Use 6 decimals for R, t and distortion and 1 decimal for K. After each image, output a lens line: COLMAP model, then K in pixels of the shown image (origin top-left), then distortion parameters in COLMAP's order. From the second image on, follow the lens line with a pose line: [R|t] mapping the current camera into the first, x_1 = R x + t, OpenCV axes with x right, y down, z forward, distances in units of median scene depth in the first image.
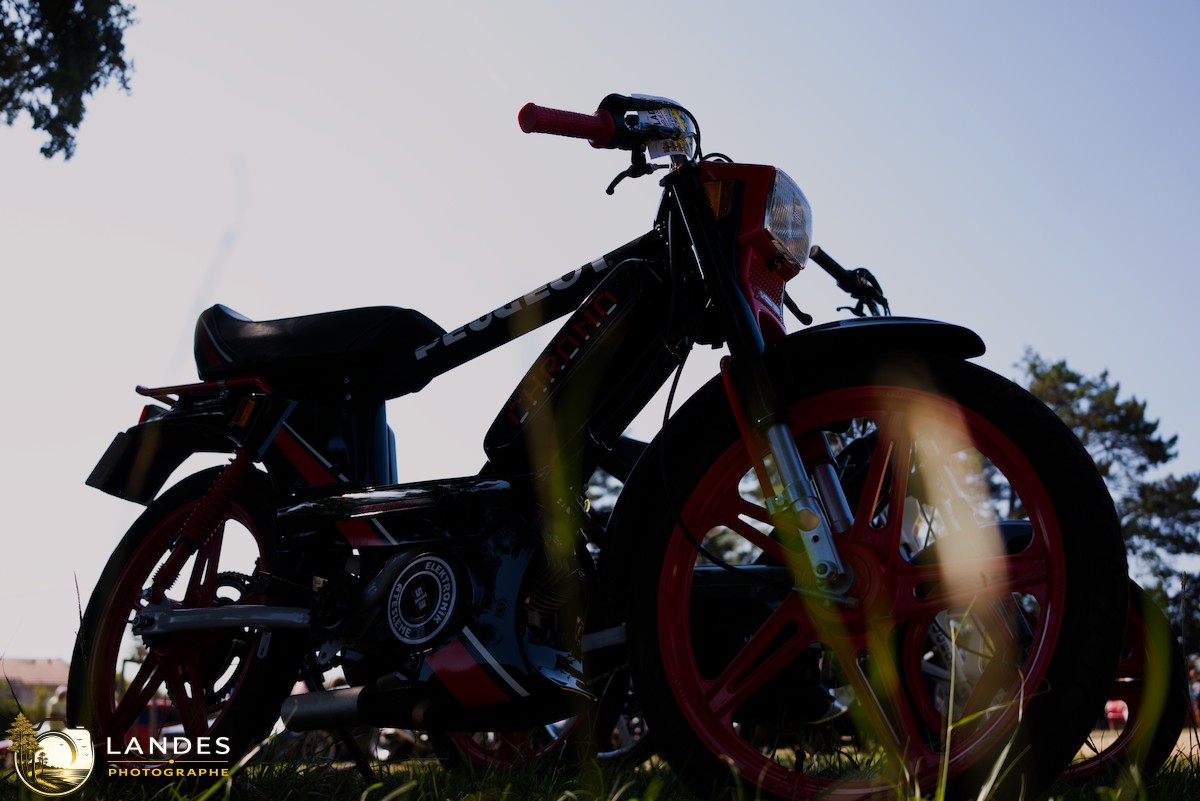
lens RADIAL K [[1181.1, 0, 600.0], [0, 1181.1, 400.5], [0, 0, 1]] dist [-0.054462, 0.030614]
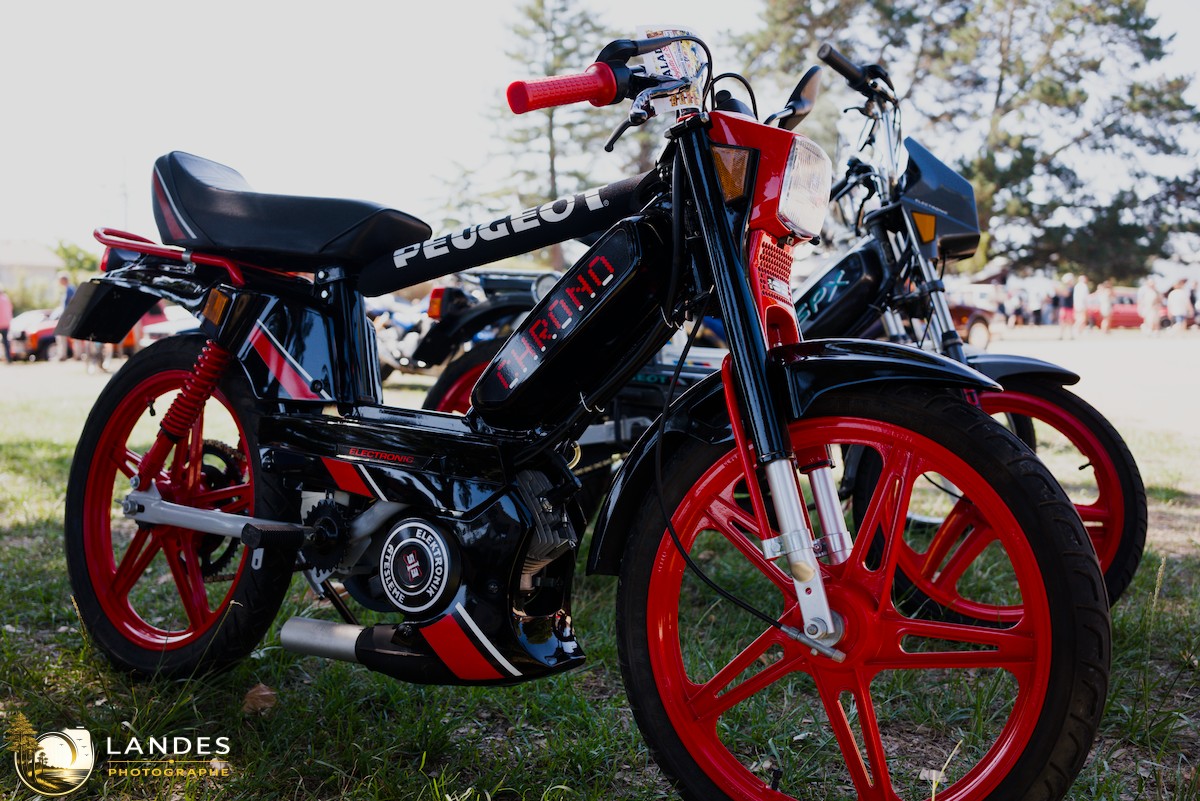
lens RADIAL K [[1181.1, 0, 600.0], [0, 1181.1, 400.5], [0, 0, 1]] dist [-0.054462, 0.030614]
pose [[0.999610, 0.012592, 0.024929, -0.015104], [-0.020649, 0.934232, 0.356068, -0.264024], [-0.018806, -0.356444, 0.934127, 0.083083]]
